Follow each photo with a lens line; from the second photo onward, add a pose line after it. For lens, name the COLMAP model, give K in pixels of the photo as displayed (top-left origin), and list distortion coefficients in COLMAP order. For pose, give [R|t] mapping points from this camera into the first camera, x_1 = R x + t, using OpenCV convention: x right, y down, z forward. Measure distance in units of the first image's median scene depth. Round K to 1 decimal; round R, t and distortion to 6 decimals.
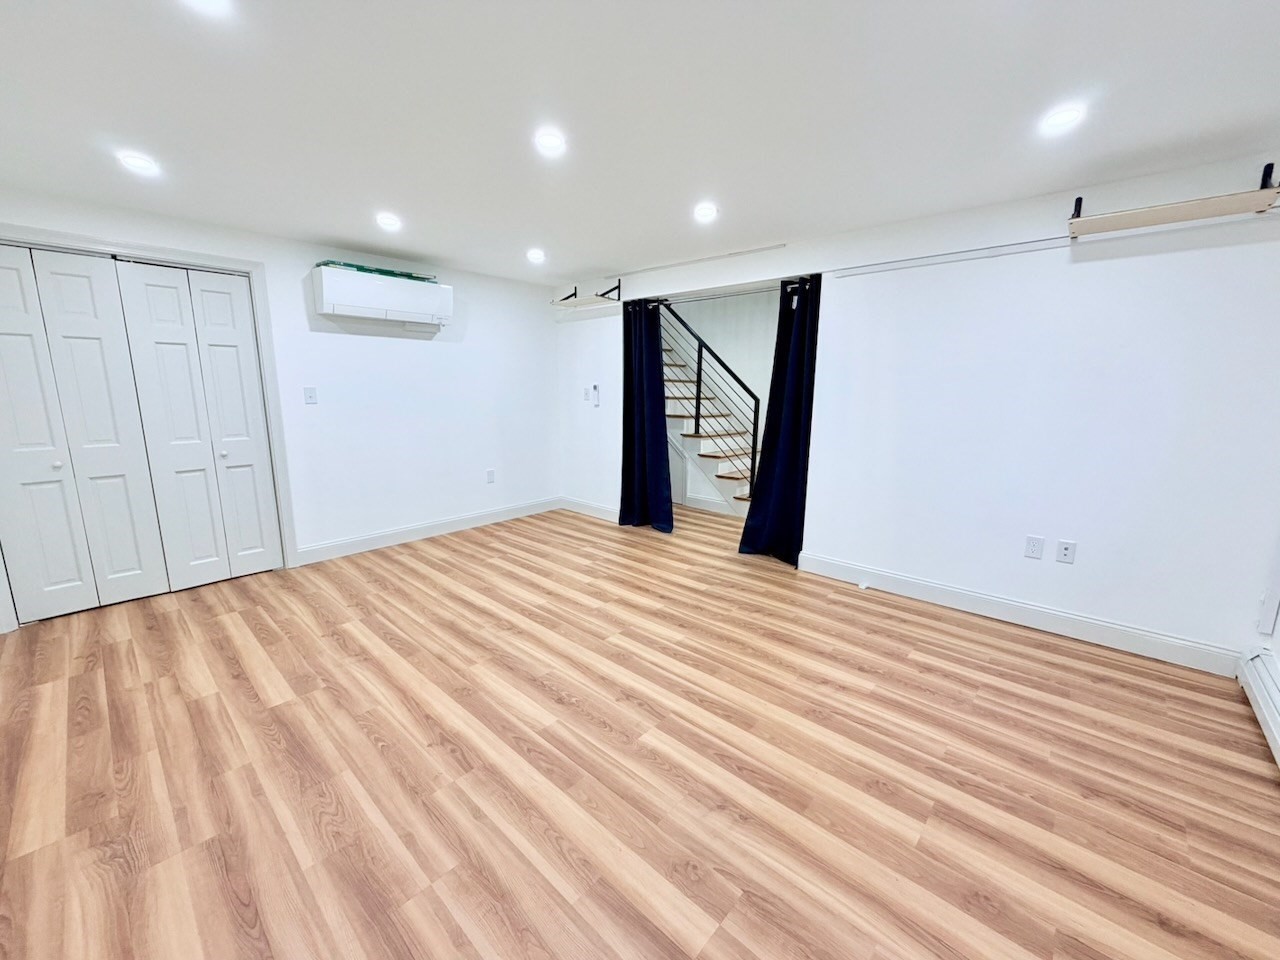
lens RADIAL K [[510.4, 0, 644.6], [0, 510.4, 481.7], [0, 0, 1]] dist [-0.002598, -0.000184]
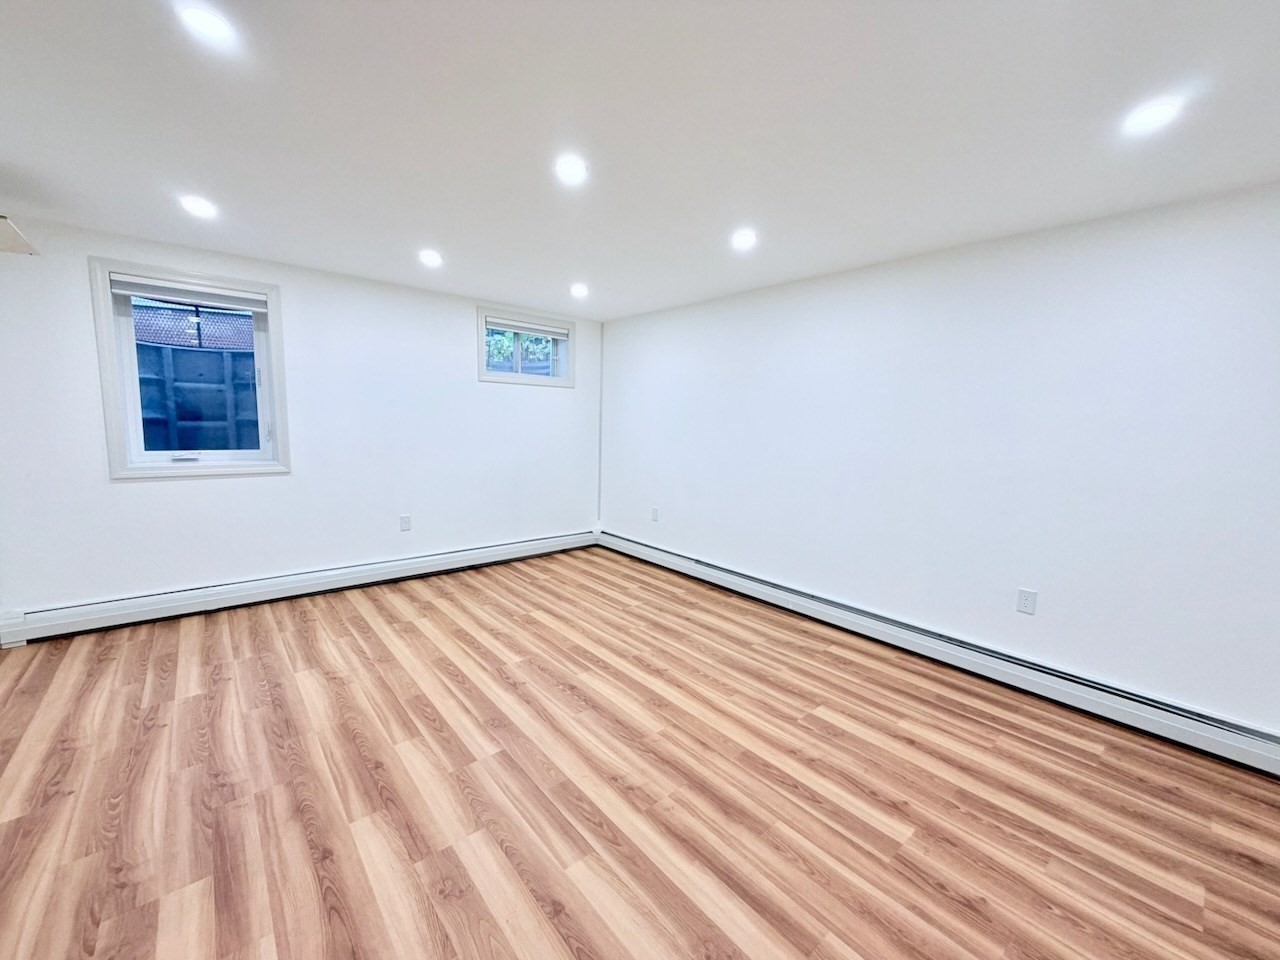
lens RADIAL K [[510.4, 0, 644.6], [0, 510.4, 481.7], [0, 0, 1]] dist [-0.002598, -0.000184]
pose [[-0.992595, -0.046469, 0.112233, -0.393457], [-0.010735, 0.953876, 0.300009, -0.329833], [-0.120997, 0.296583, -0.947311, 1.748948]]
